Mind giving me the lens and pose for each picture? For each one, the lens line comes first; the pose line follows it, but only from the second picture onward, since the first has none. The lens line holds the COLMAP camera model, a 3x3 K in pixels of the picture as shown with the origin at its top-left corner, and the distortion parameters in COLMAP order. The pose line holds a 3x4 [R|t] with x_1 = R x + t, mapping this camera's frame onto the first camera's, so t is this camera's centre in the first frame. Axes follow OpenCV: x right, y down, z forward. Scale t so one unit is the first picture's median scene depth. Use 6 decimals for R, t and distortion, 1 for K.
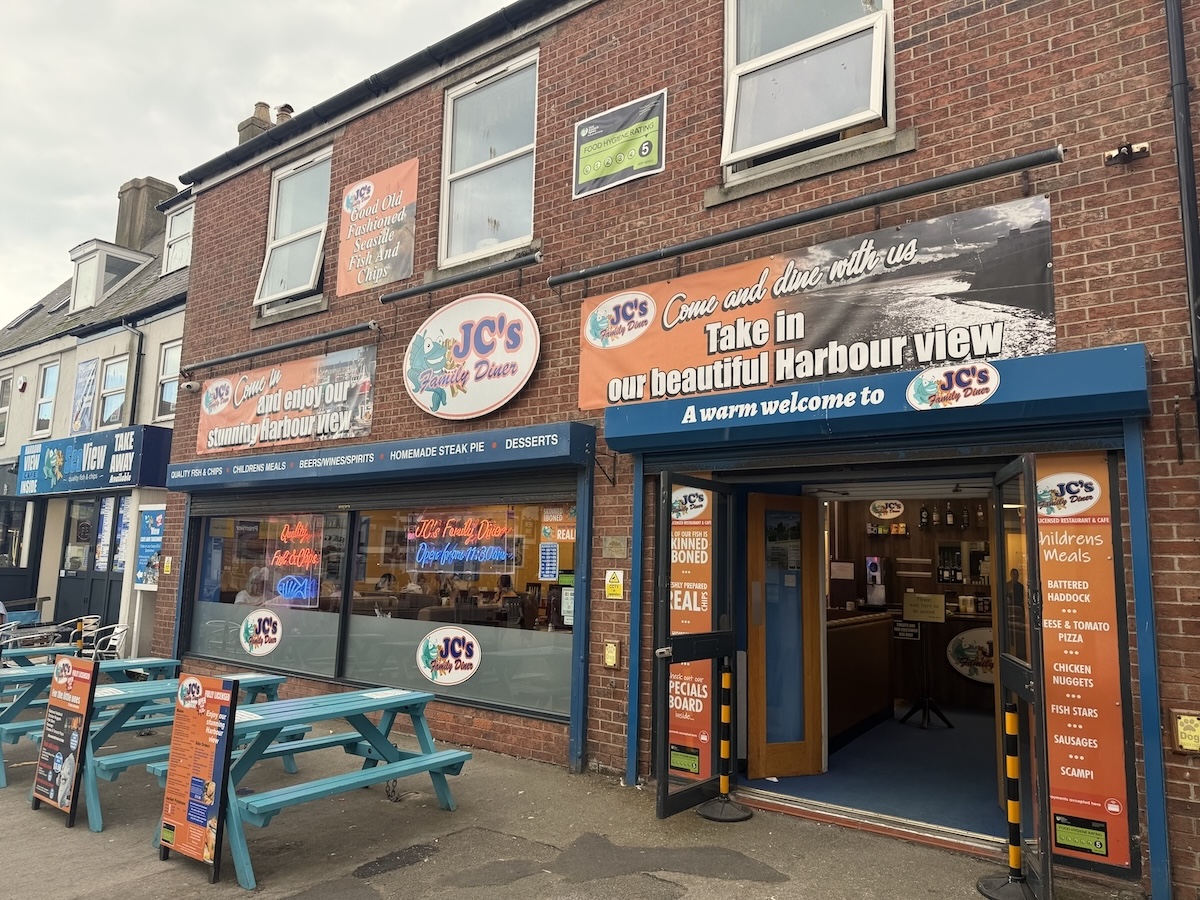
lens RADIAL K [[841.5, 0, 600.0], [0, 841.5, 450.0], [0, 0, 1]] dist [-0.001236, -0.000016]
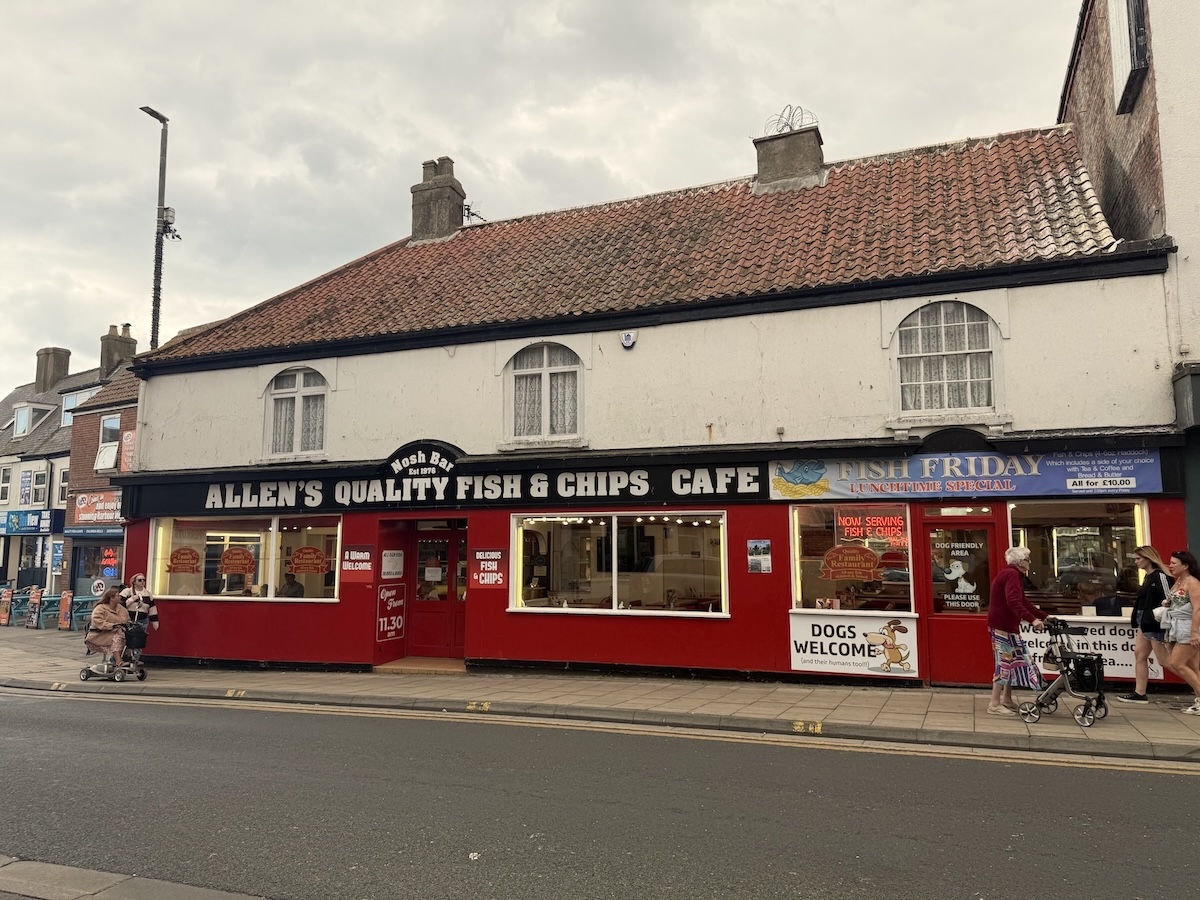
lens RADIAL K [[841.5, 0, 600.0], [0, 841.5, 450.0], [0, 0, 1]] dist [-0.001236, -0.000016]
pose [[0.997273, -0.016852, 0.071844, 0.877017], [0.015074, 0.999568, 0.025212, -0.237142], [-0.072238, -0.024060, 0.997097, -1.564655]]
